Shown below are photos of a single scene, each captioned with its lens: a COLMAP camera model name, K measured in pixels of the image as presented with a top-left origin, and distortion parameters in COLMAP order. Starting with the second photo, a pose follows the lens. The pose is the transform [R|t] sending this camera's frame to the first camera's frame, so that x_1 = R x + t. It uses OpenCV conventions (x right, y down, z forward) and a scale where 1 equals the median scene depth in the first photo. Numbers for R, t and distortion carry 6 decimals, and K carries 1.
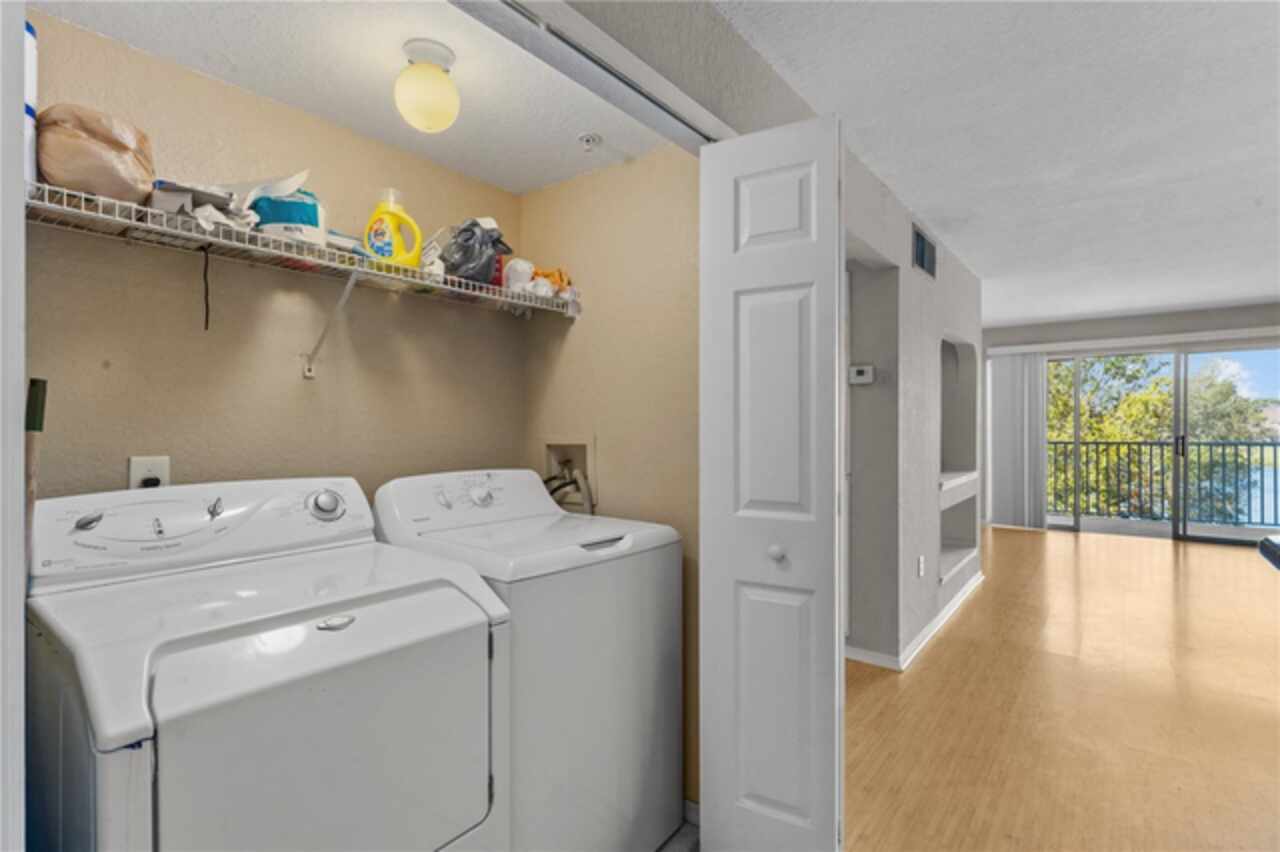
lens RADIAL K [[618.7, 0, 640.0], [0, 618.7, 426.0], [0, 0, 1]] dist [-0.000033, -0.000340]
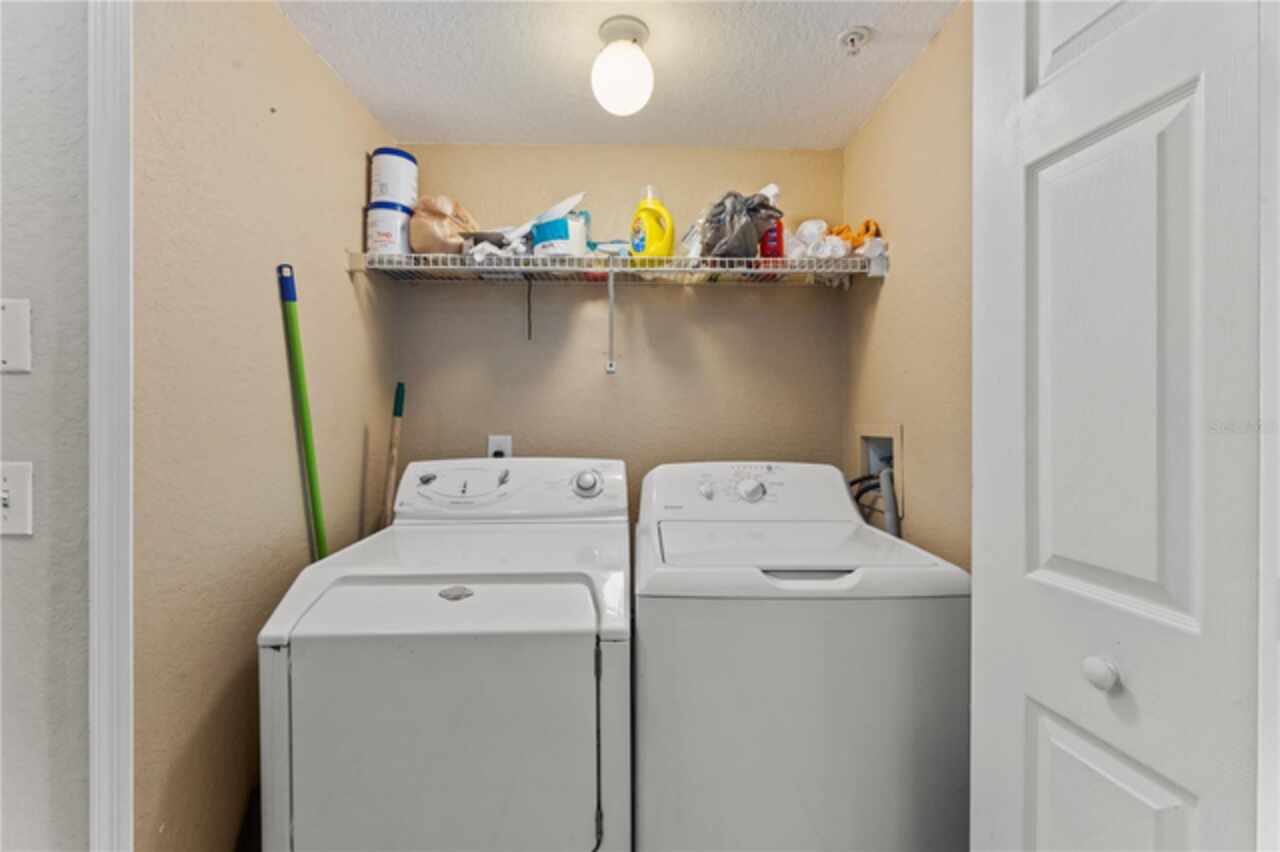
lens RADIAL K [[536.1, 0, 639.0], [0, 536.1, 415.4], [0, 0, 1]] dist [-0.001992, -0.000197]
pose [[0.636091, 0.002324, -0.771611, 0.285510], [-0.000686, 0.999997, 0.002446, 0.000904], [0.771614, -0.001027, 0.636090, 0.414394]]
